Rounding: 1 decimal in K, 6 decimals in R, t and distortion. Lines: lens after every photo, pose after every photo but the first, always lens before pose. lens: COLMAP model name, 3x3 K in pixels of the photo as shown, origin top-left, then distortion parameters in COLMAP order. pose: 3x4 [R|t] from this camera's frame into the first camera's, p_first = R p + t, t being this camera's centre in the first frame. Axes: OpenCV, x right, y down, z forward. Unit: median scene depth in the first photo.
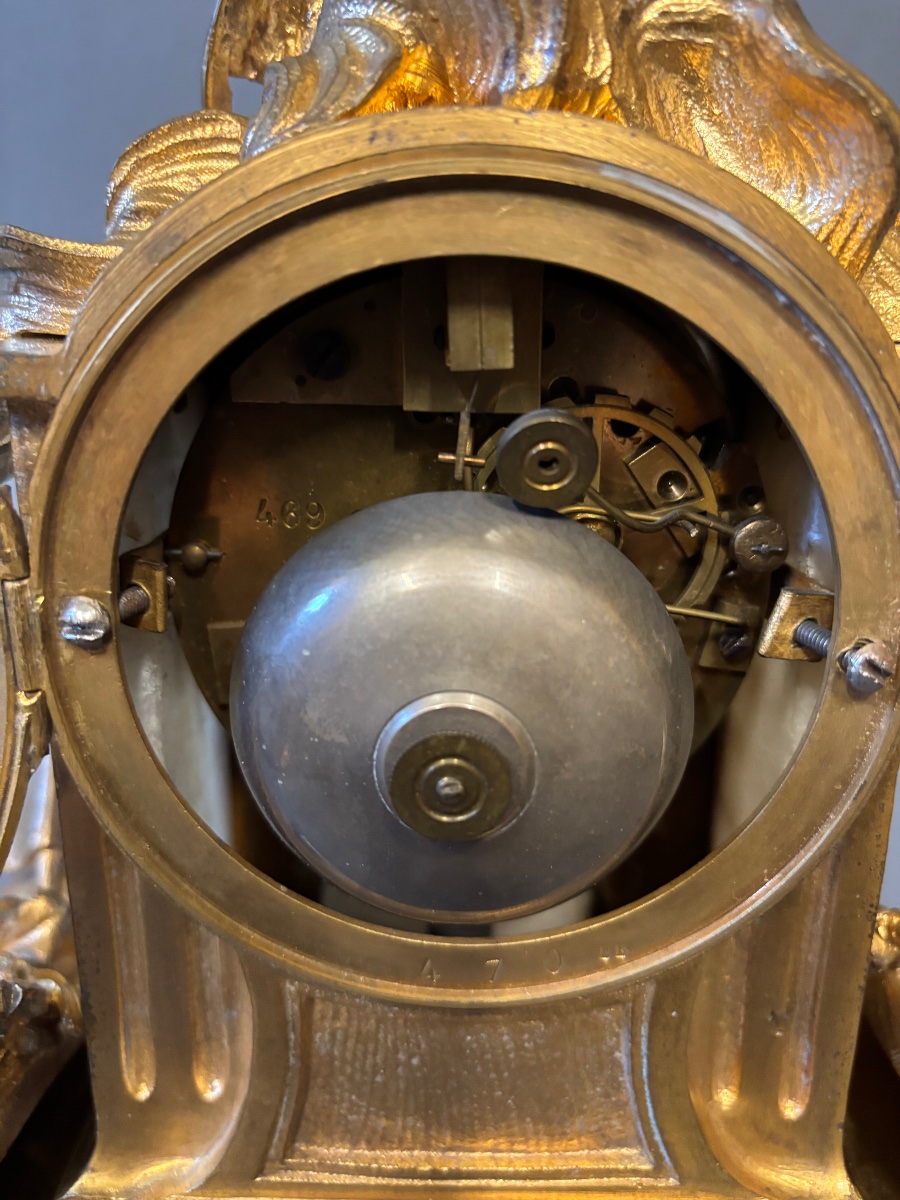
lens RADIAL K [[911.8, 0, 444.2], [0, 911.8, 559.5], [0, 0, 1]] dist [-0.059866, -0.000419]
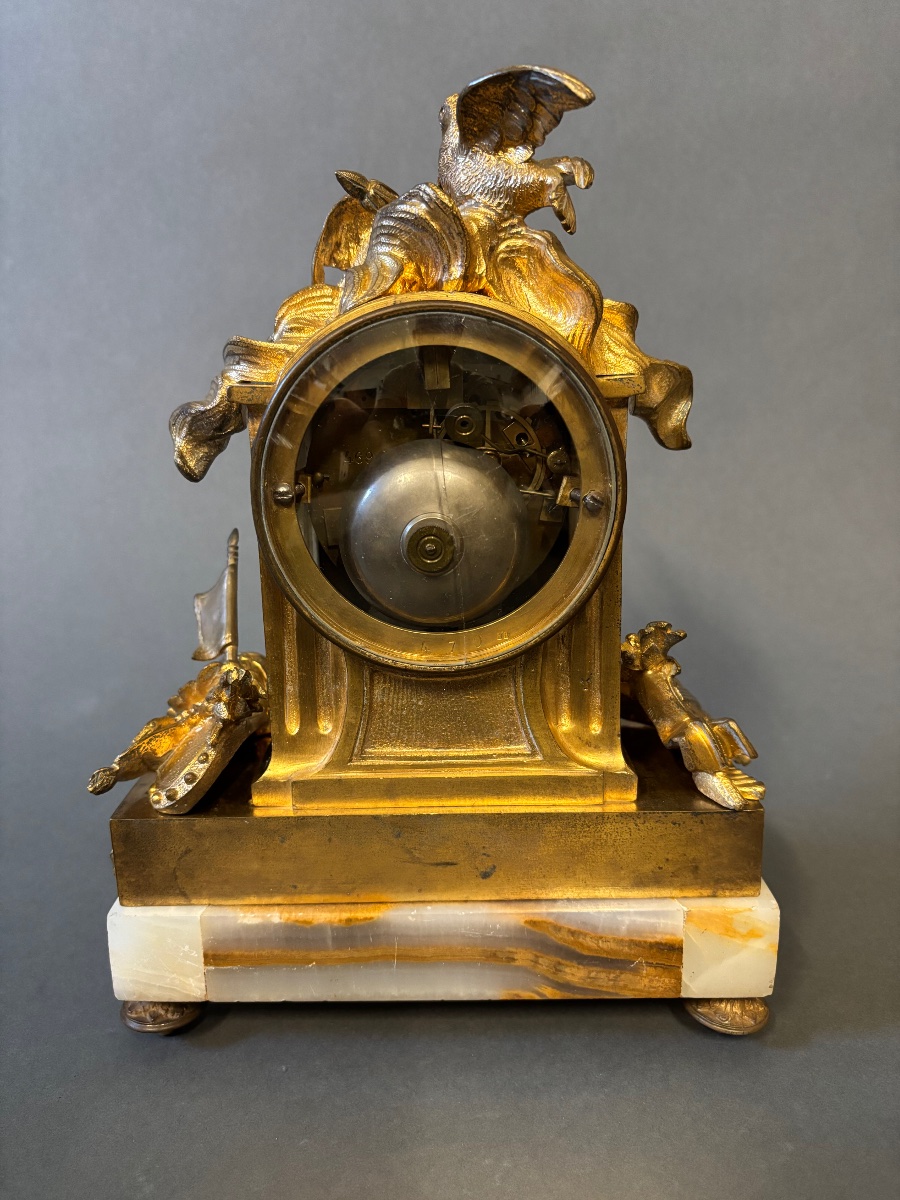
lens RADIAL K [[906.5, 0, 450.0], [0, 906.5, 600.0], [0, 0, 1]] dist [0.001156, -0.002680]
pose [[0.999436, -0.029548, 0.015958, 0.014936], [0.030178, 0.998713, -0.040756, 0.465229], [-0.014733, 0.041215, 0.999042, -1.460111]]
